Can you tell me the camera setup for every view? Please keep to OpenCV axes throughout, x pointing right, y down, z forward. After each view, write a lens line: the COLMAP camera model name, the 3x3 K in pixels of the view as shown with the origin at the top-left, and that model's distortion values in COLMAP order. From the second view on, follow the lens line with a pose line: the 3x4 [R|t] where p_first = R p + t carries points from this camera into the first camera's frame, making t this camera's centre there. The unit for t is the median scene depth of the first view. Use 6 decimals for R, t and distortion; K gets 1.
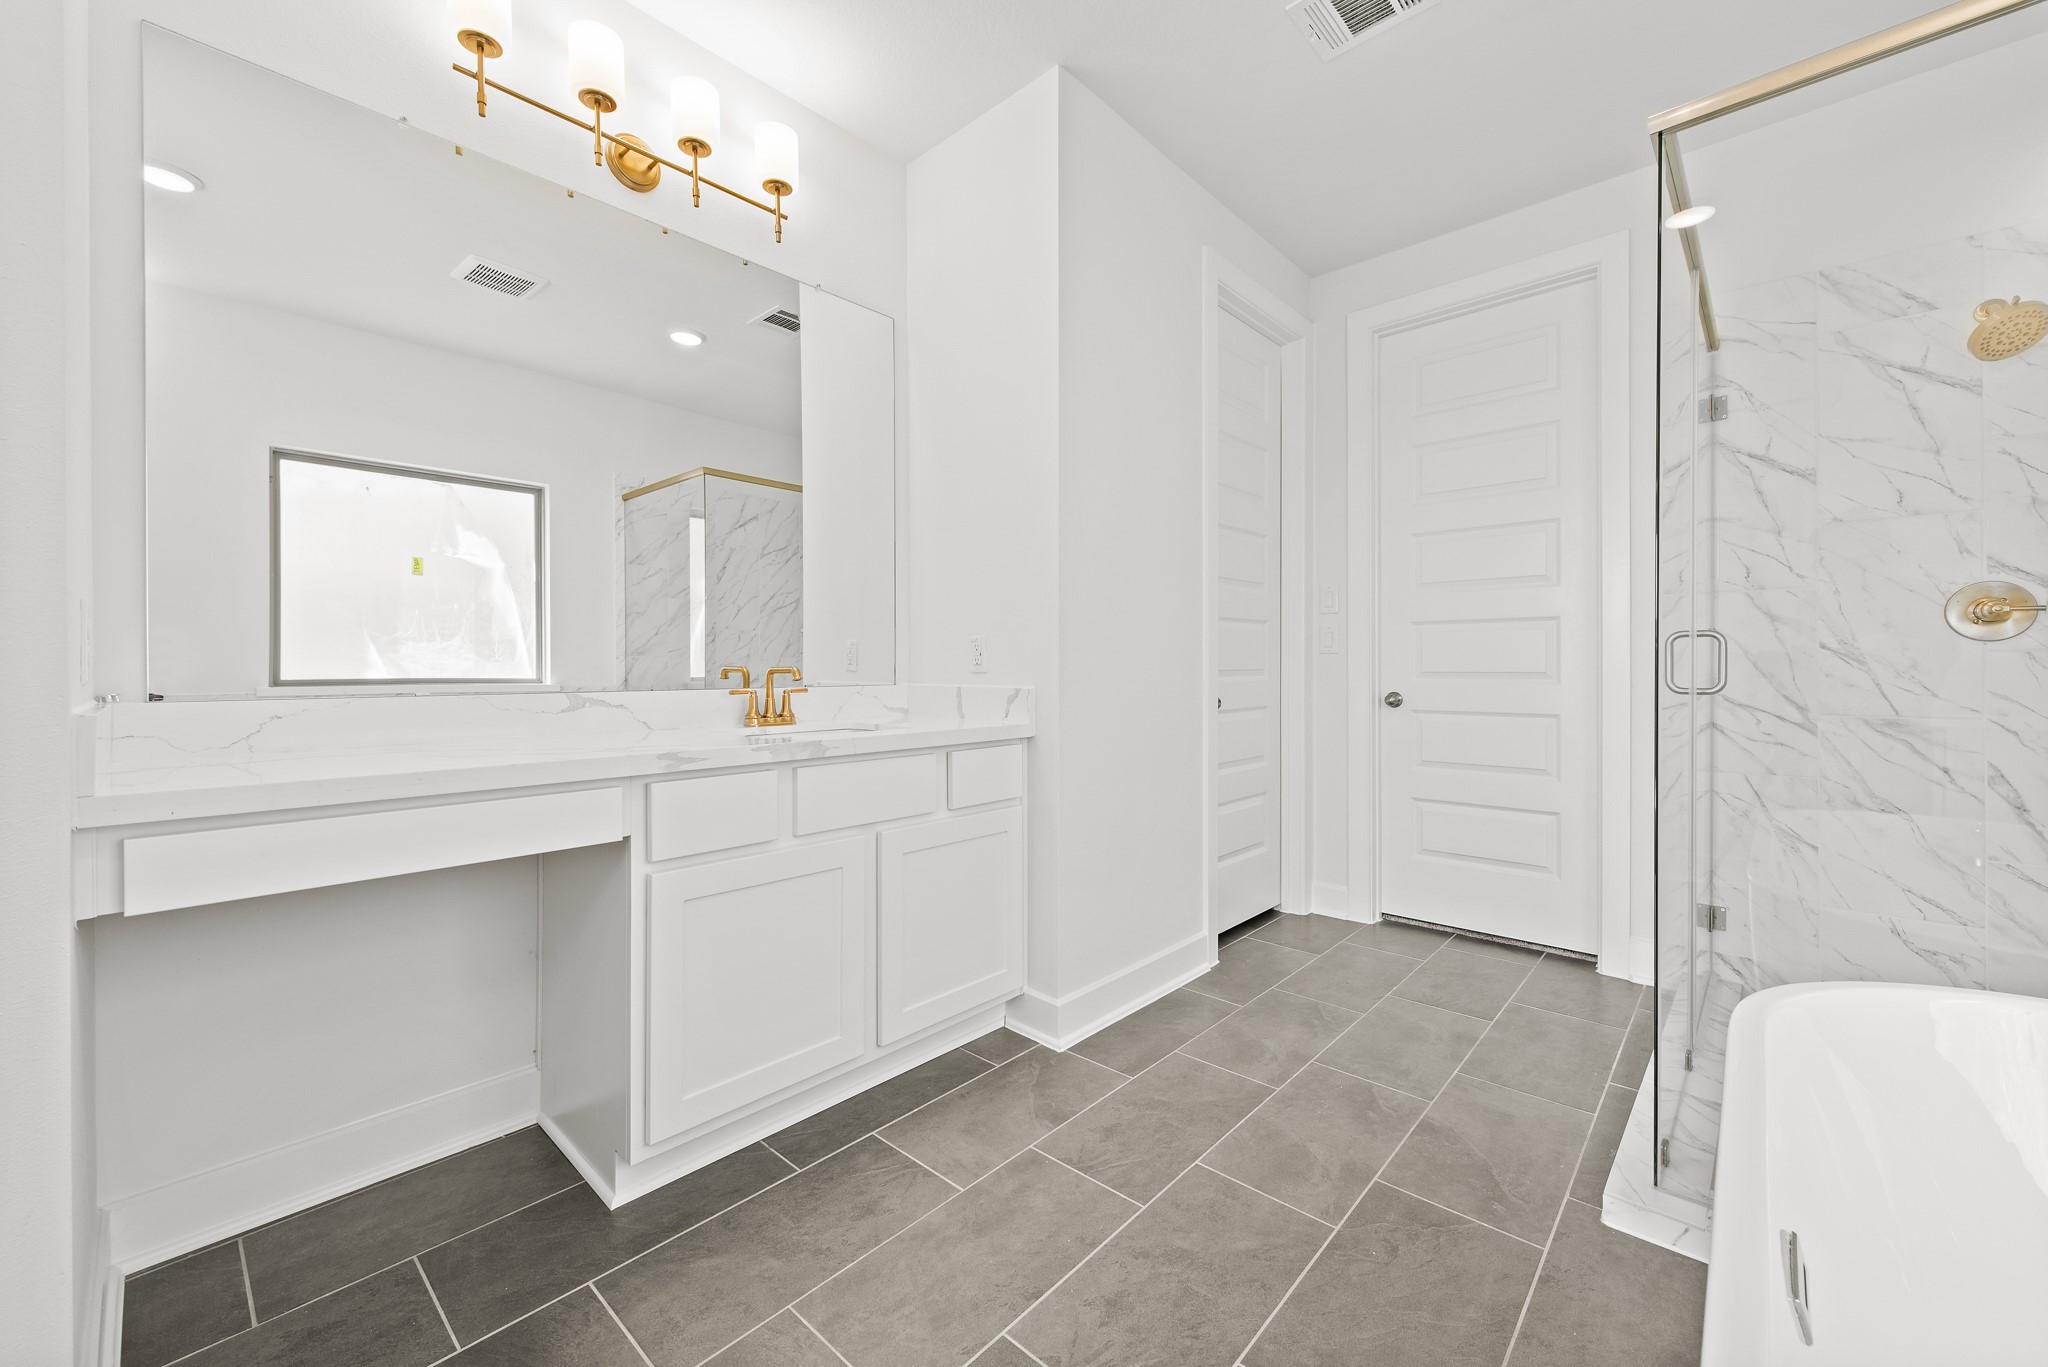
lens RADIAL K [[805.5, 0, 1020.1], [0, 805.5, 670.7], [0, 0, 1]] dist [0.002554, 0.000099]
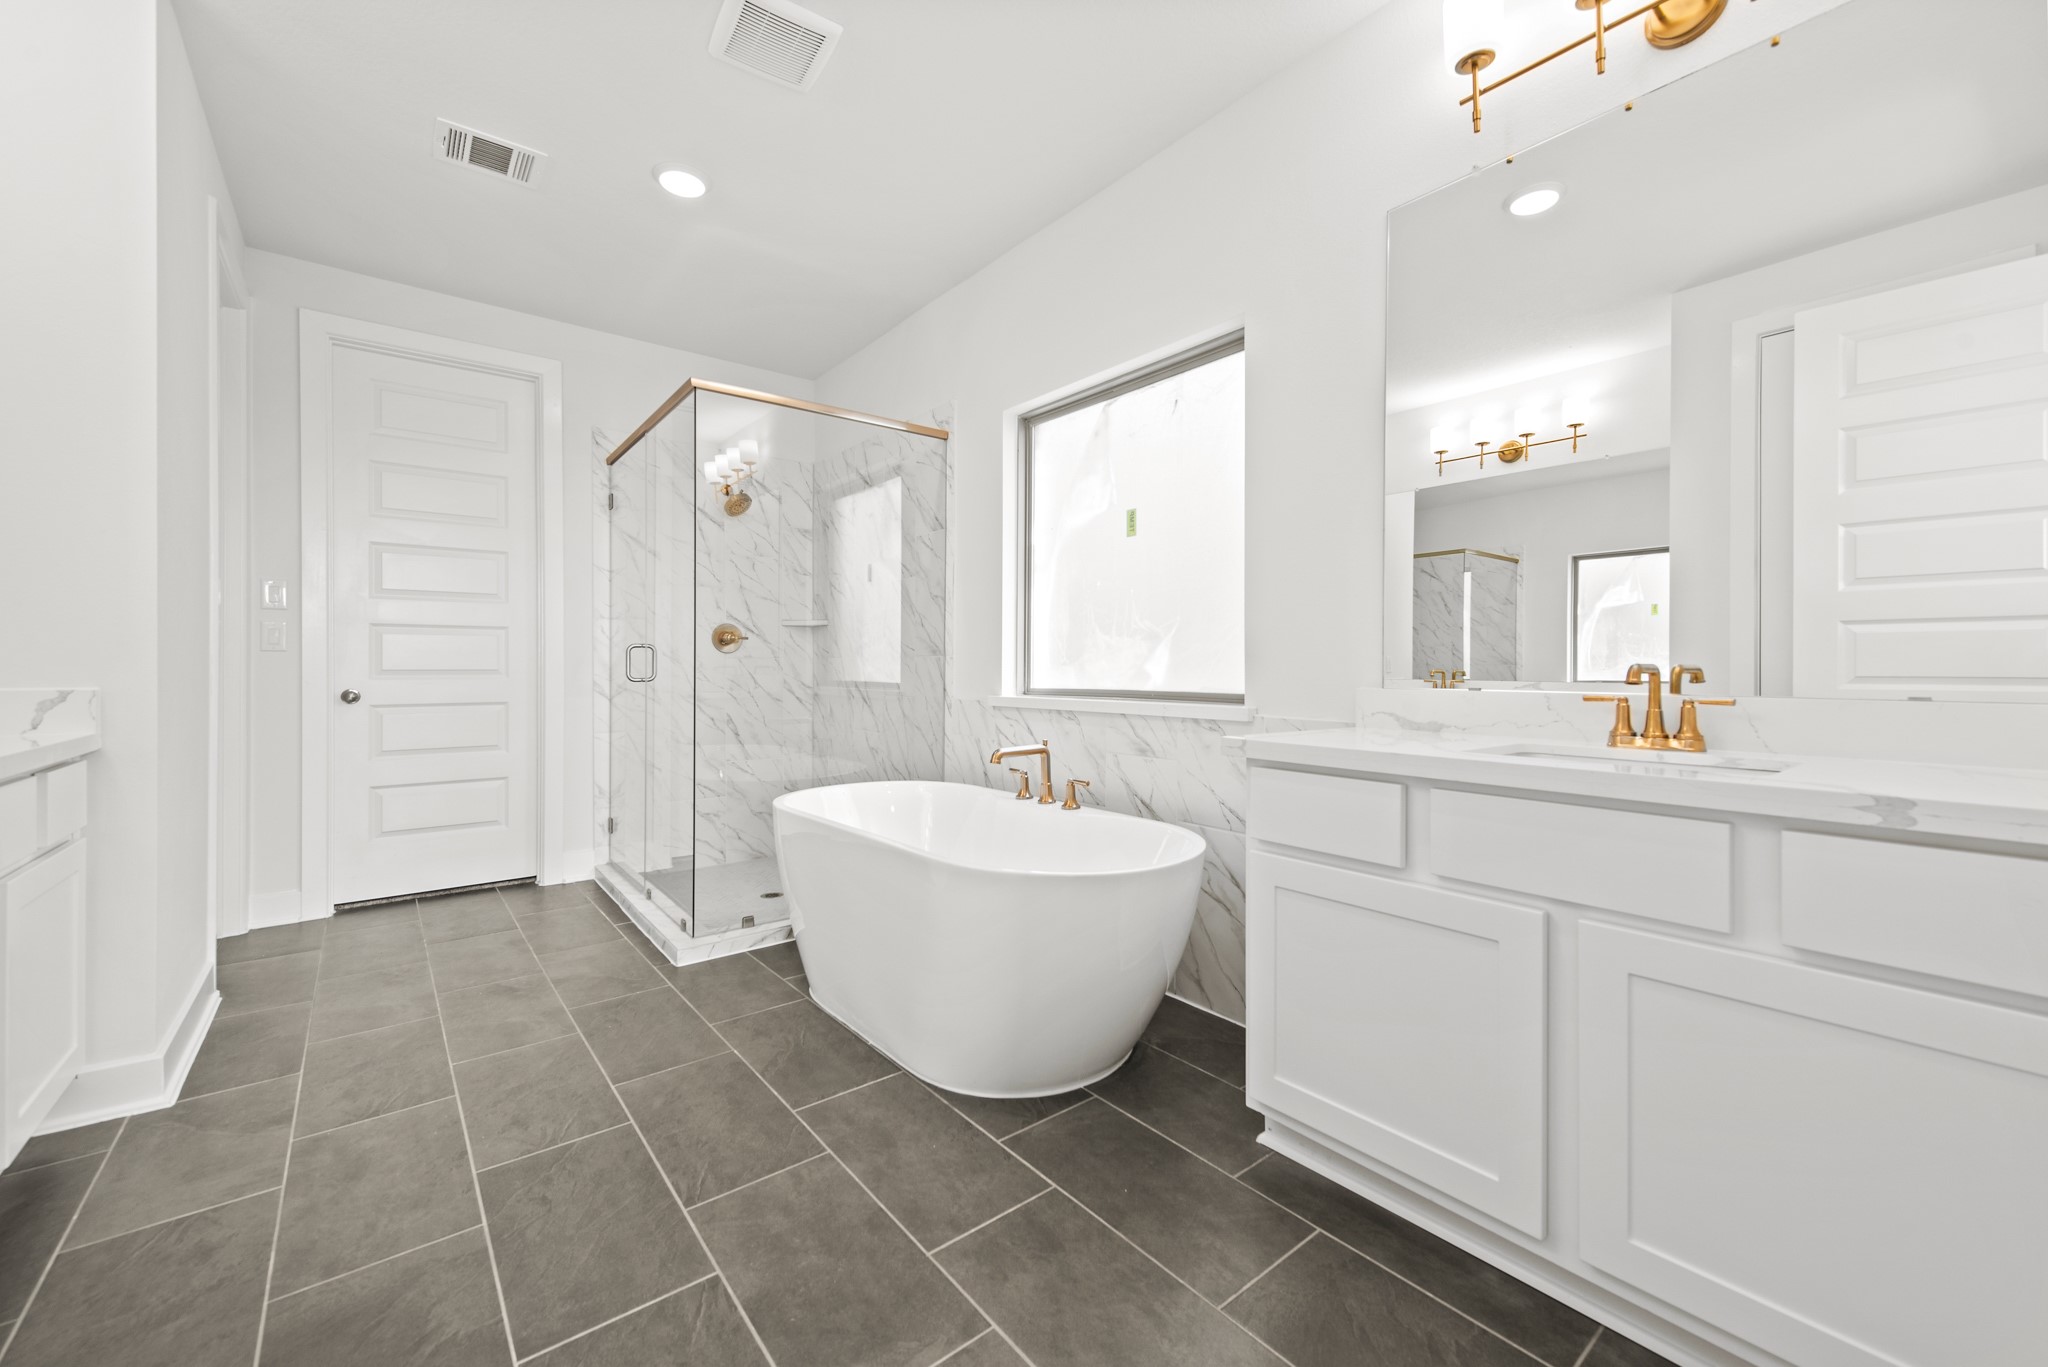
lens RADIAL K [[817.3, 0, 1035.4], [0, 817.3, 670.0], [0, 0, 1]] dist [0.016297, -0.005747]
pose [[0.143206, -0.002577, 0.989690, -0.707184], [0.003564, 0.999991, 0.002088, 0.003988], [-0.989687, 0.003228, 0.143213, -0.054555]]
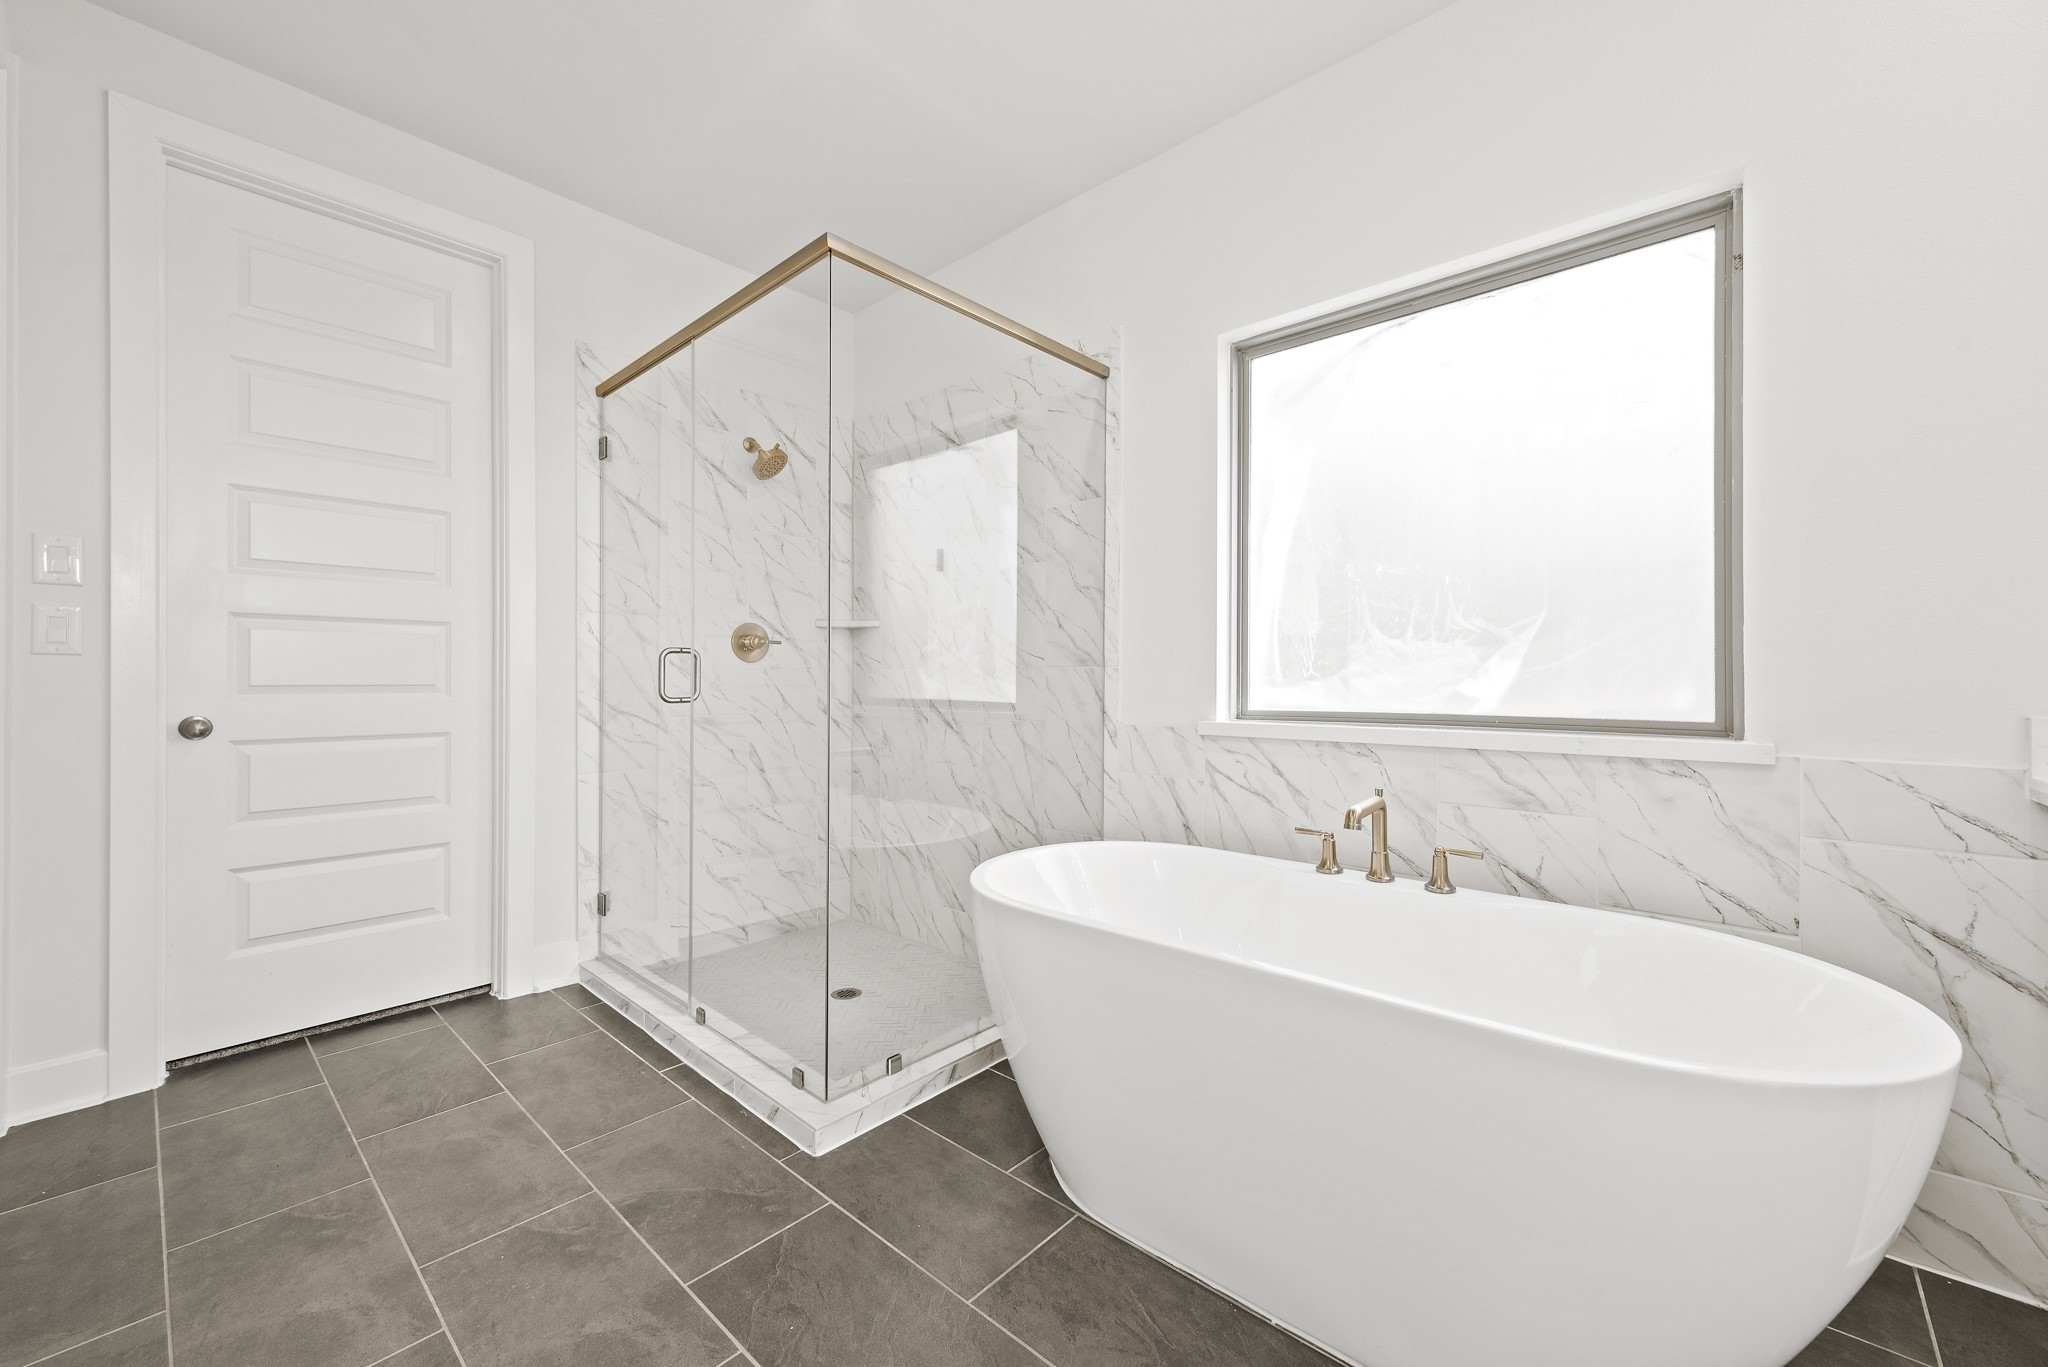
lens RADIAL K [[803.8, 0, 1027.3], [0, 803.8, 679.6], [0, 0, 1]] dist [0.015878, -0.005437]
pose [[-0.011486, 0.000090, 0.999934, -0.313131], [0.002867, 0.999996, -0.000057, -0.002745], [-0.999930, 0.002866, -0.011486, 0.492557]]
